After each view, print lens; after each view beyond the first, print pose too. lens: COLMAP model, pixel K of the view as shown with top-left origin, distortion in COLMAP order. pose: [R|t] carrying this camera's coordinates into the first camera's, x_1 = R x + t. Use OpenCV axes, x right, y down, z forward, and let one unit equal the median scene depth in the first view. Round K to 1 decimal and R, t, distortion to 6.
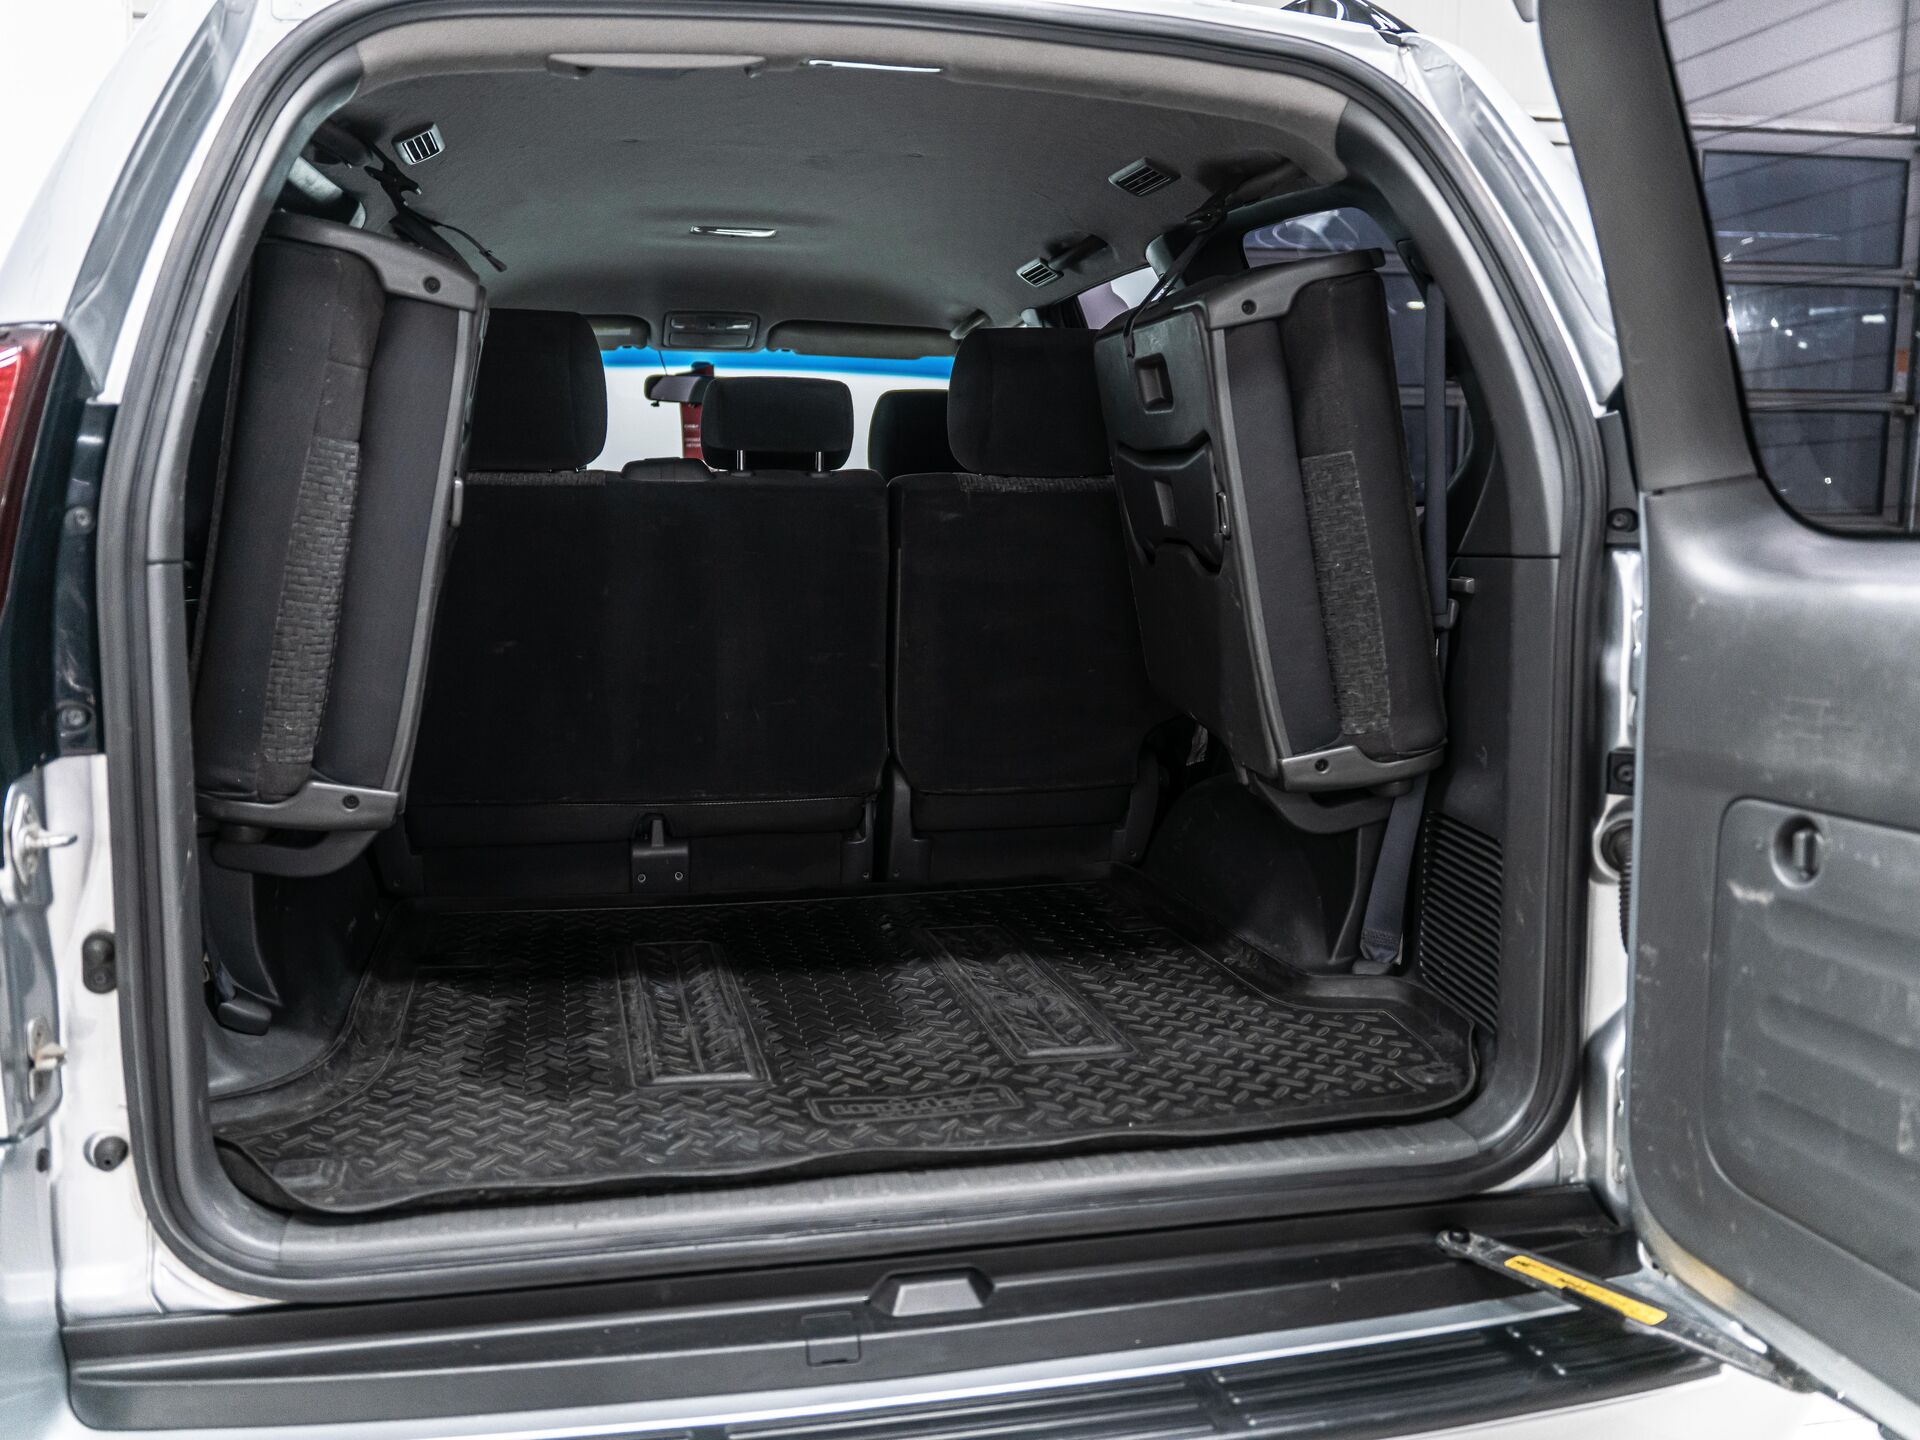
lens RADIAL K [[1731.7, 0, 960.0], [0, 1731.7, 720.0], [0, 0, 1]] dist [0.010891, -0.014684]
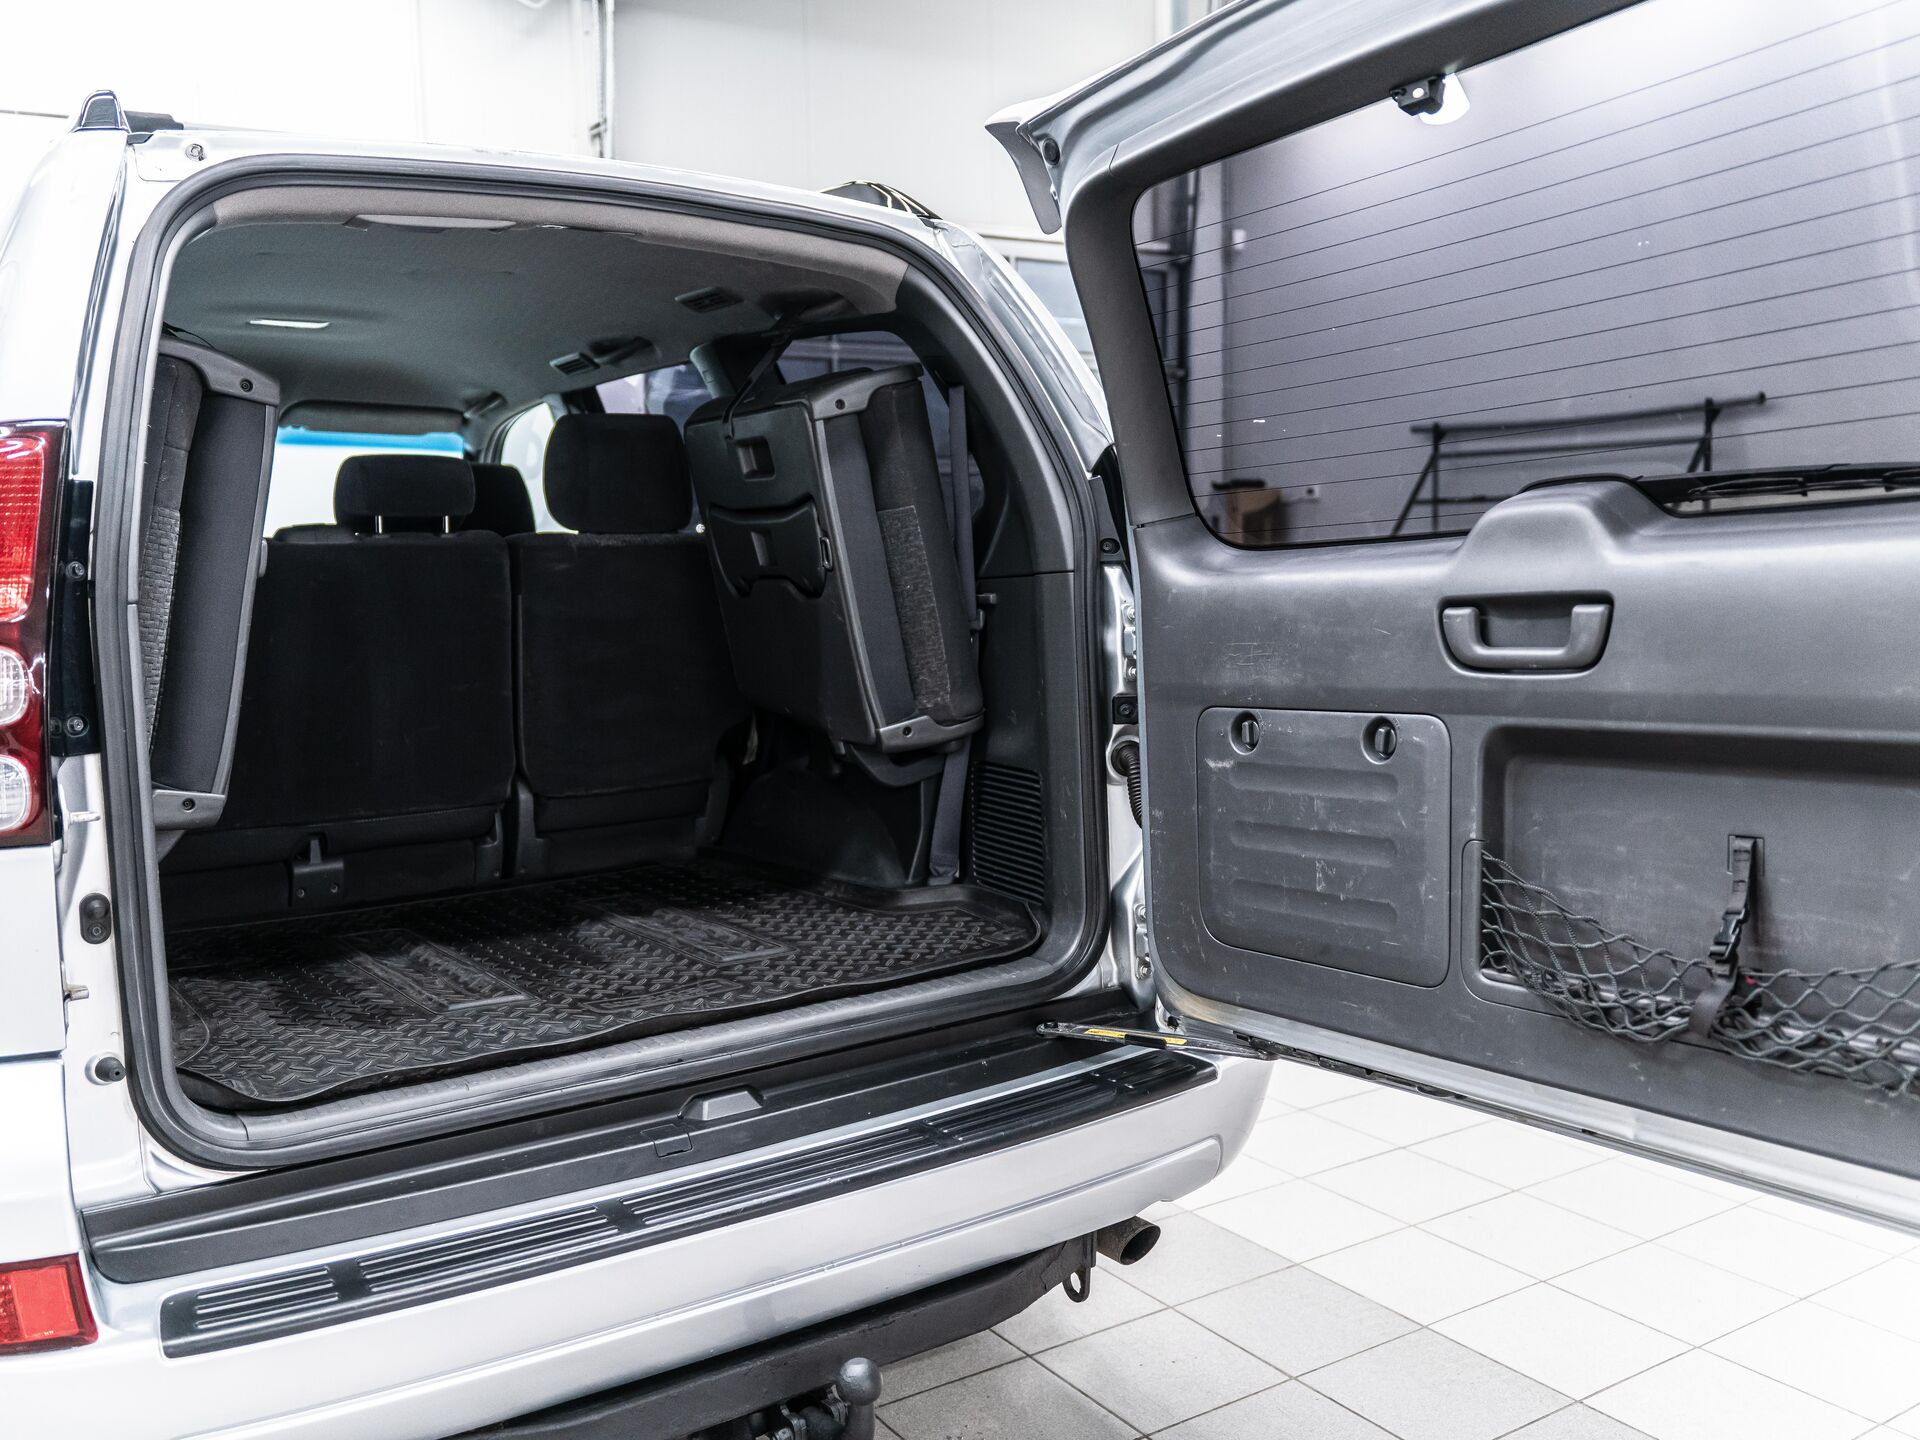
lens RADIAL K [[1793.8, 0, 1008.1], [0, 1793.8, 730.4], [0, 0, 1]] dist [0.006088, 0.002909]
pose [[0.913241, -0.067045, 0.401866, -0.326735], [0.082031, 0.996425, -0.020178, 0.067680], [-0.399077, 0.051393, 0.915476, -0.386615]]
